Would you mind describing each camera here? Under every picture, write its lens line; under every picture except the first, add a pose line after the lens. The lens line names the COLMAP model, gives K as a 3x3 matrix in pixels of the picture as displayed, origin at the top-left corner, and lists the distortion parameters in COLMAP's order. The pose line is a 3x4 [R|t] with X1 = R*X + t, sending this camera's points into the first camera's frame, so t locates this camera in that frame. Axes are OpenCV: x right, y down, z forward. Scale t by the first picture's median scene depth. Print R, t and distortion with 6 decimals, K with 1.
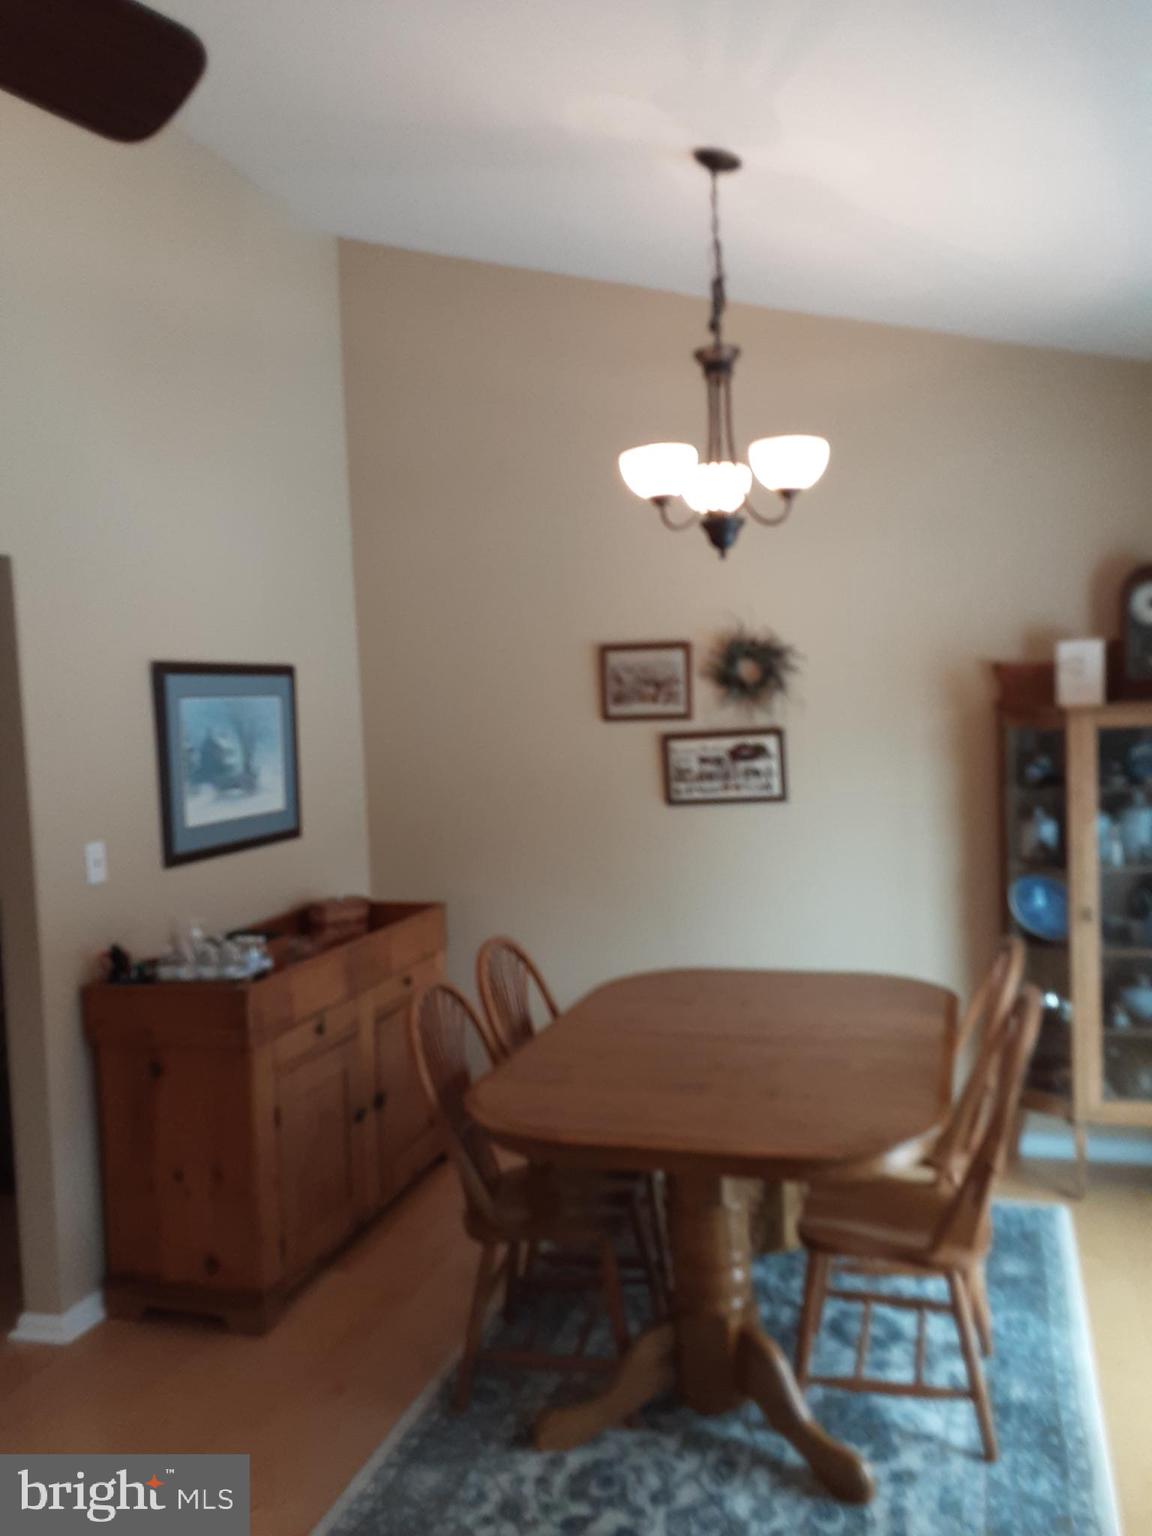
lens RADIAL K [[1249.0, 0, 577.2], [0, 1249.0, 759.8], [0, 0, 1]] dist [0.081611, -0.092028]
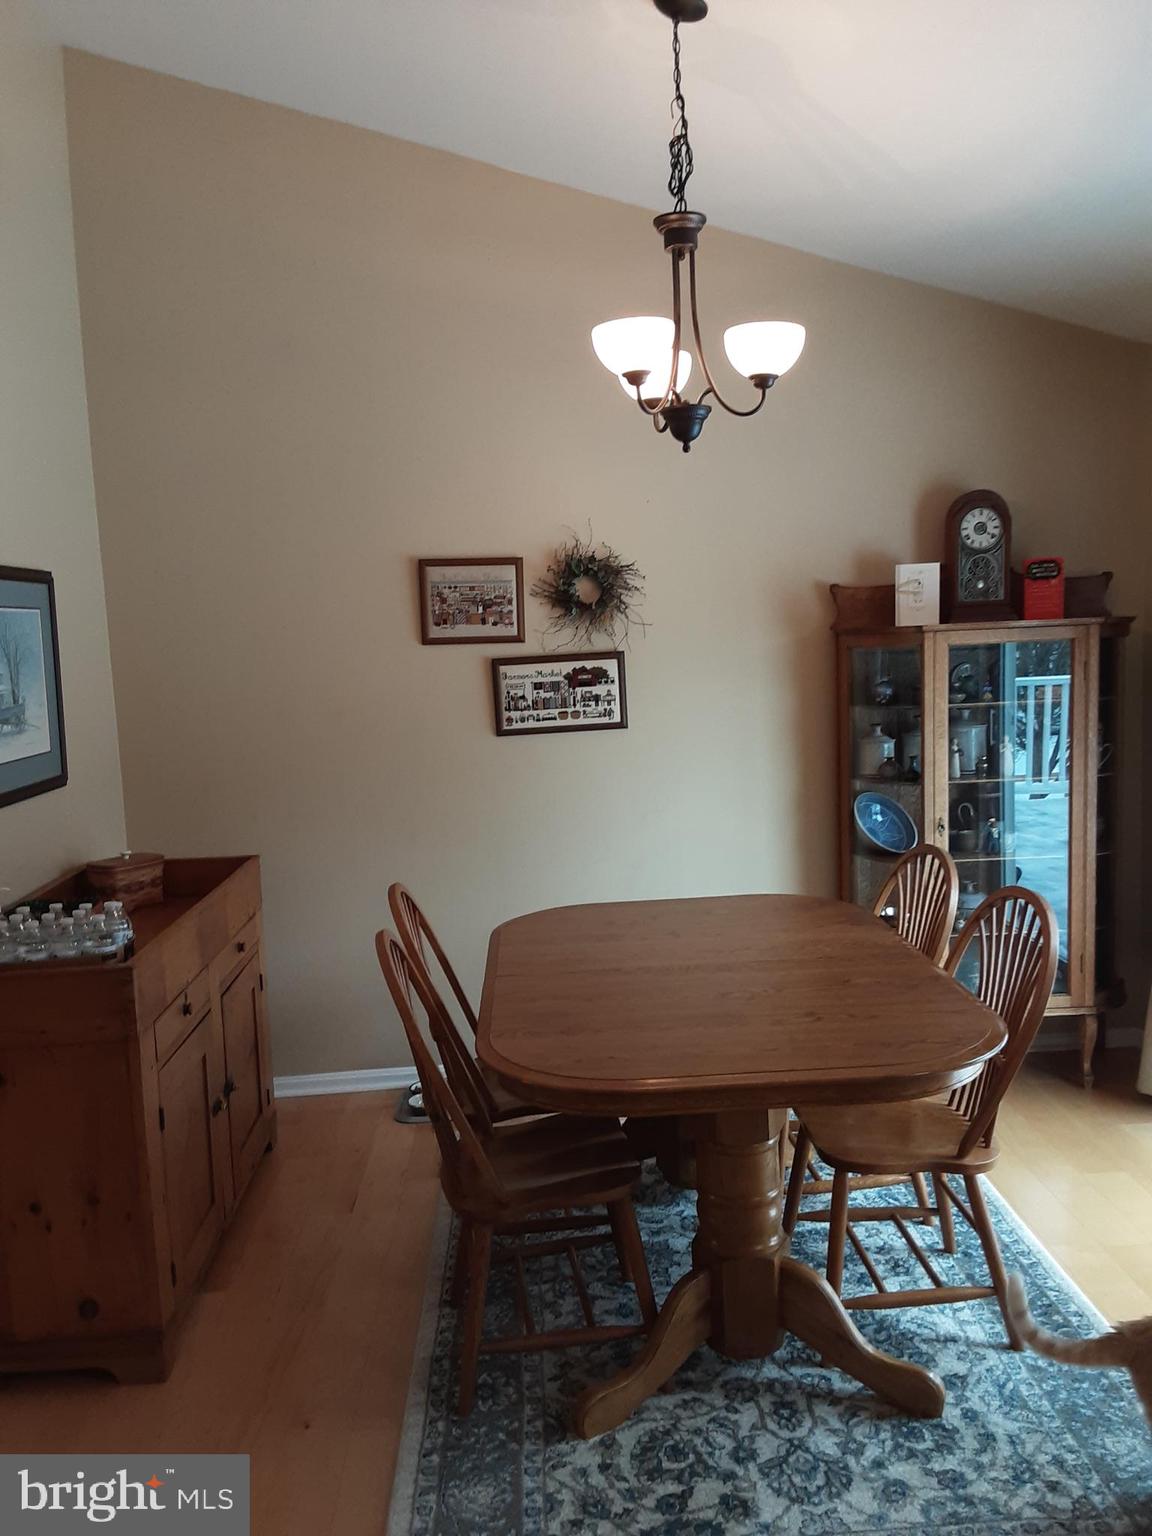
lens RADIAL K [[1280.3, 0, 598.3], [0, 1280.3, 767.4], [0, 0, 1]] dist [0.103544, -0.151403]
pose [[0.932483, -0.031611, 0.359828, -0.206538], [0.017098, 0.998910, 0.043445, 0.020226], [-0.360809, -0.034359, 0.932007, 0.096587]]
